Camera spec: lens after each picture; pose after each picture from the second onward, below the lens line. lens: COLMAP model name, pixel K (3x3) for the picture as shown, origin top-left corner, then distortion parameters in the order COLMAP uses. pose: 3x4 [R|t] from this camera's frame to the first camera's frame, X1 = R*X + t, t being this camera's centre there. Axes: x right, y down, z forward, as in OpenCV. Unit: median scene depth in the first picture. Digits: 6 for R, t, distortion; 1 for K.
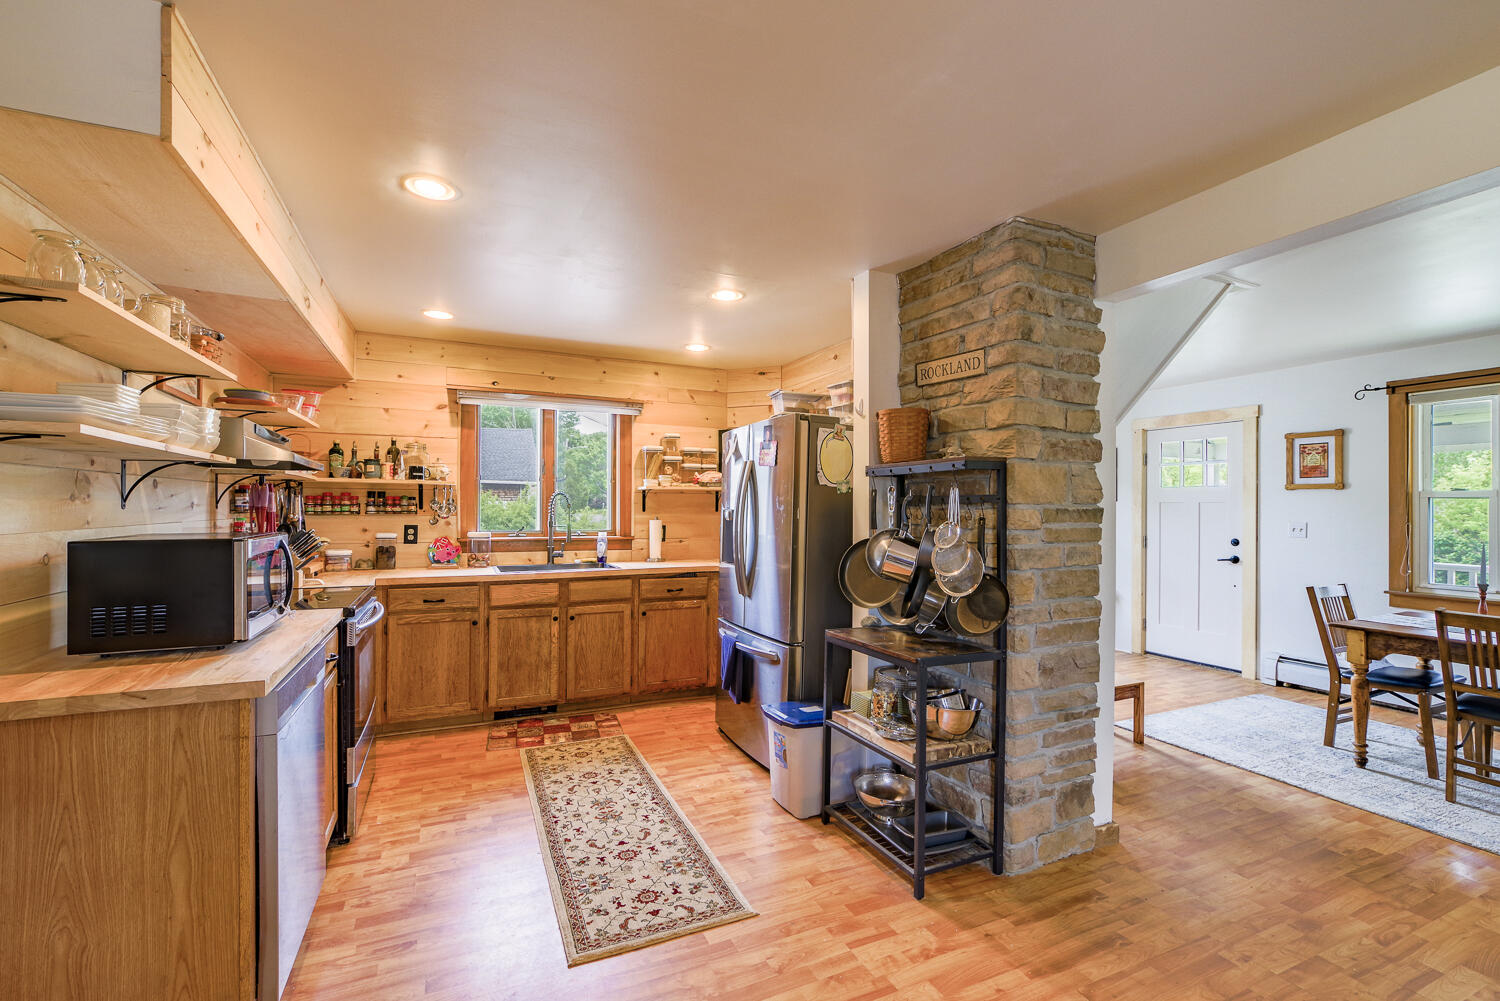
lens RADIAL K [[662.2, 0, 761.3], [0, 662.2, 507.1], [0, 0, 1]] dist [-0.007570, -0.000161]
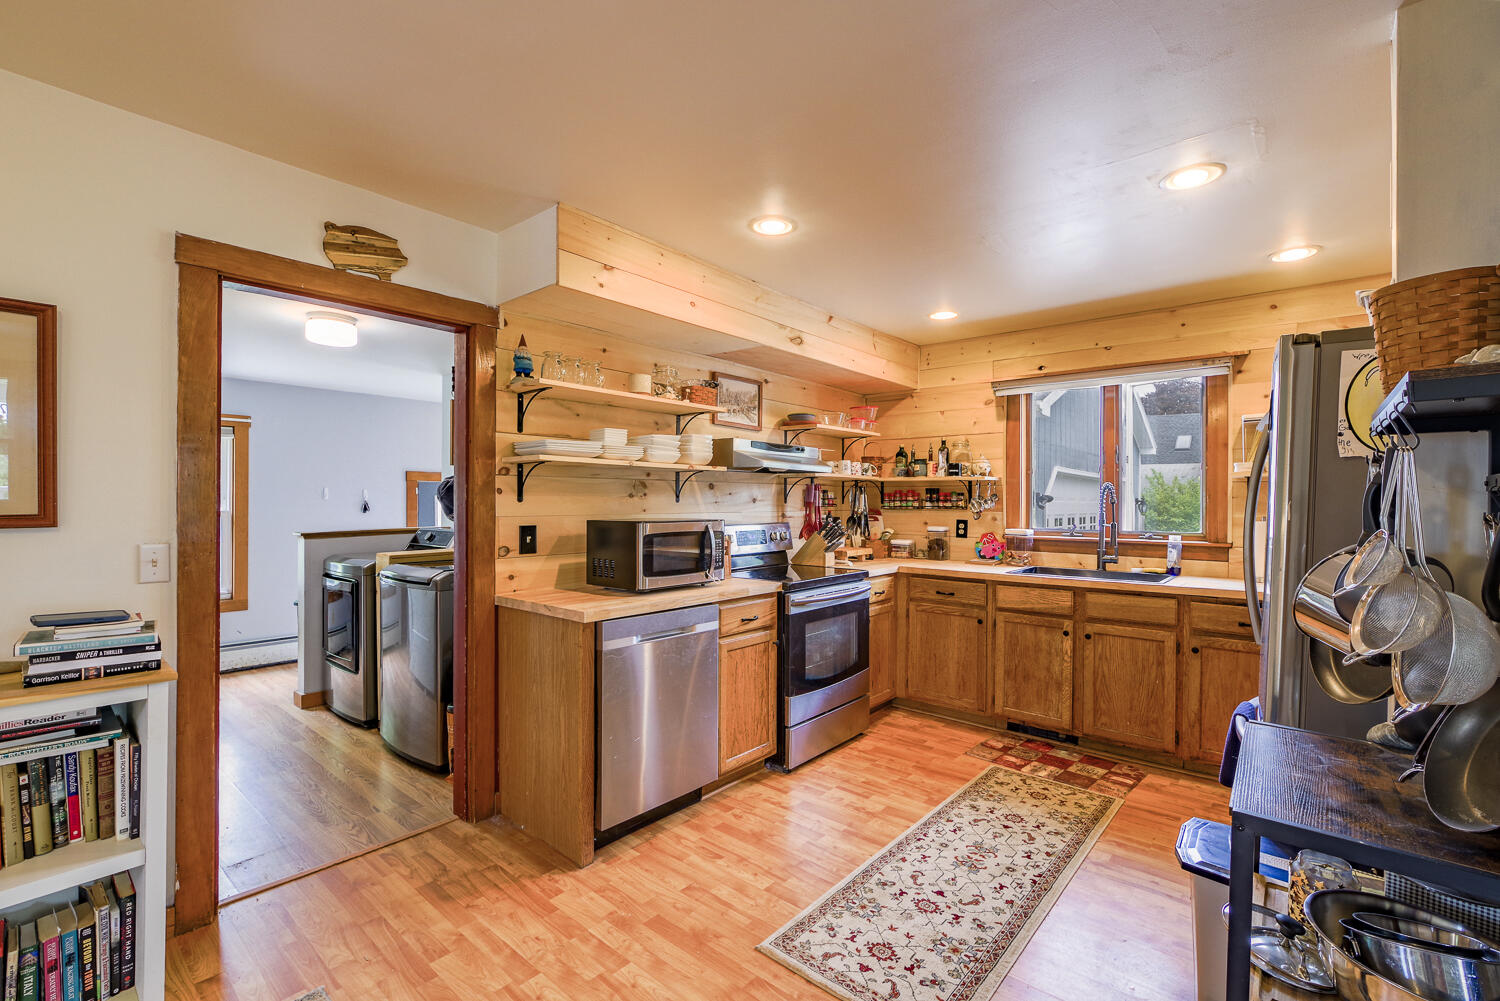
lens RADIAL K [[662.2, 0, 724.7], [0, 662.2, 501.5], [0, 0, 1]] dist [-0.000990, 0.000038]
pose [[0.390862, -0.003327, -0.920443, 0.301637], [-0.002099, 0.999988, -0.004506, 0.003821], [0.920447, 0.003693, 0.390850, 0.261008]]
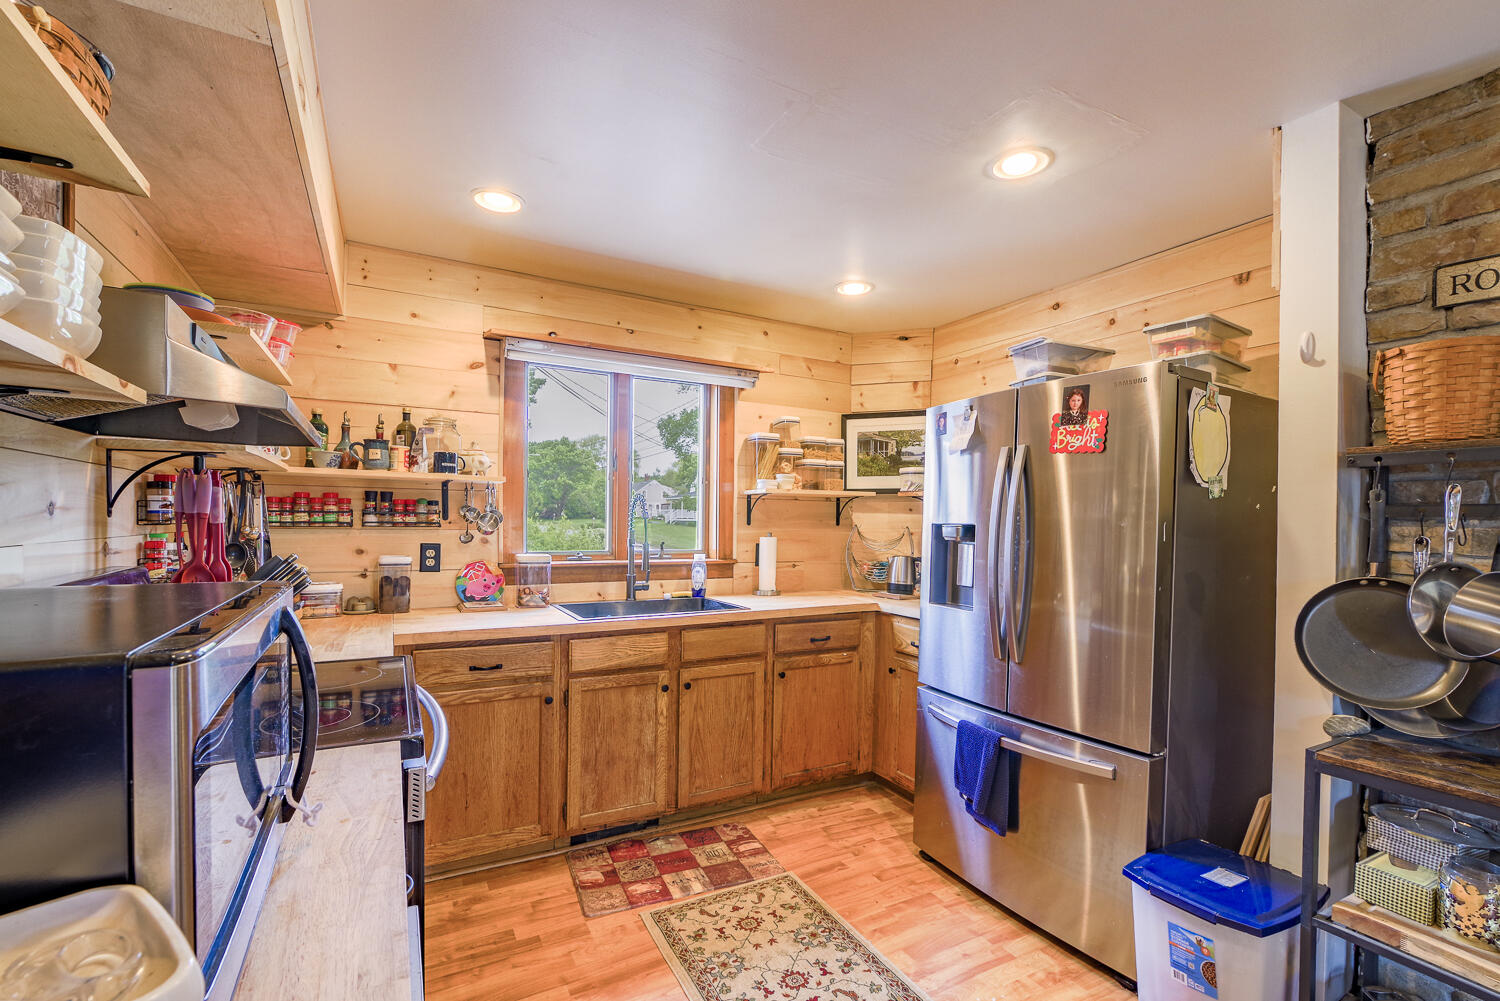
lens RADIAL K [[663.0, 0, 748.2], [0, 663.0, 525.9], [0, 0, 1]] dist [-0.005410, -0.000234]
pose [[0.997934, 0.006386, 0.063934, -0.271346], [-0.007061, 0.999922, 0.010343, 0.000614], [-0.063863, -0.010773, 0.997901, 0.340944]]
